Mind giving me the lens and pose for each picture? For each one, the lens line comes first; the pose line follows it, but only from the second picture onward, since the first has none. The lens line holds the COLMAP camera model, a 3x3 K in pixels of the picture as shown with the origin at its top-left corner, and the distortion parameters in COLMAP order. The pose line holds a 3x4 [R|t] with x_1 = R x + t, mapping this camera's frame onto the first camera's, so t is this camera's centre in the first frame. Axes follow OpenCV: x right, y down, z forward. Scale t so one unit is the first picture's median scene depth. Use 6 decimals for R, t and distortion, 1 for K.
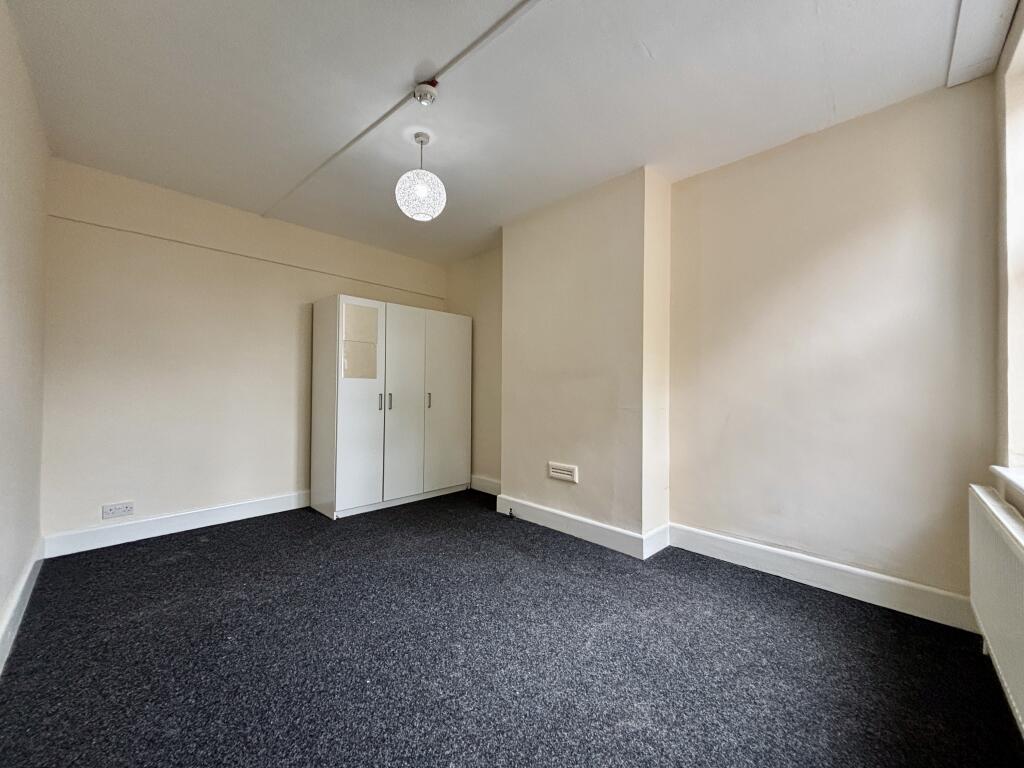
lens RADIAL K [[405.6, 0, 515.4], [0, 405.6, 381.1], [0, 0, 1]] dist [0.018650, -0.000058]
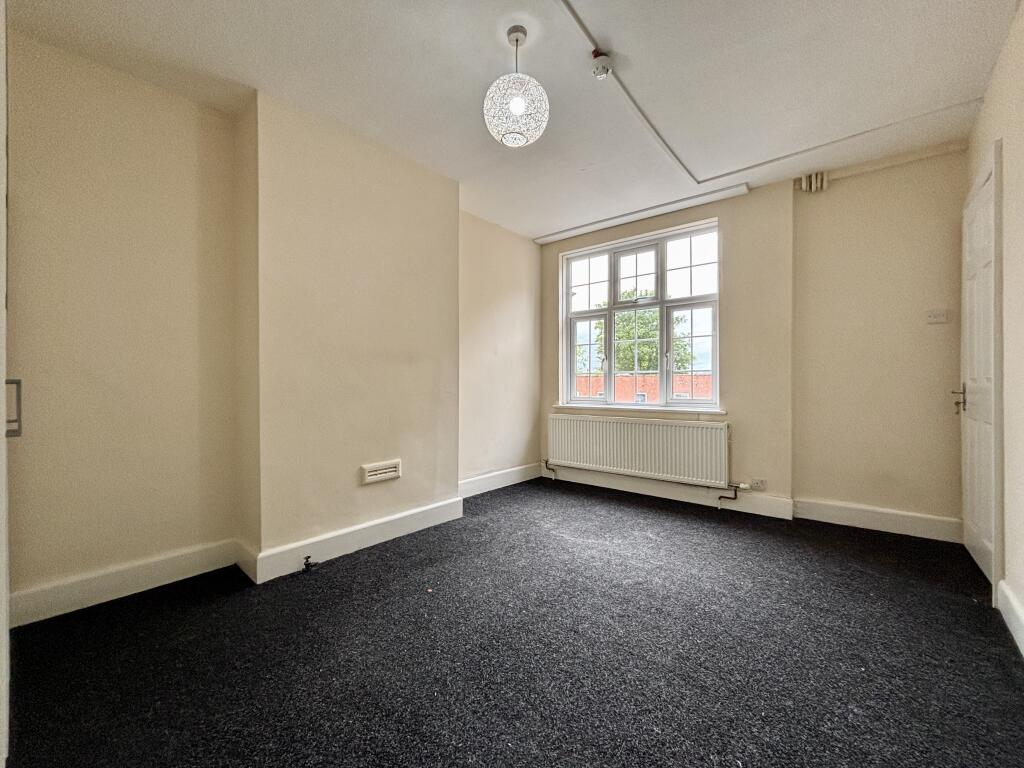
lens RADIAL K [[405.6, 0, 511.9], [0, 405.6, 379.3], [0, 0, 1]] dist [0.018650, -0.000058]
pose [[-0.054954, -0.010159, 0.998437, -0.764824], [-0.029478, 0.999529, 0.008547, 0.017709], [-0.998054, -0.028962, -0.055227, 0.809031]]
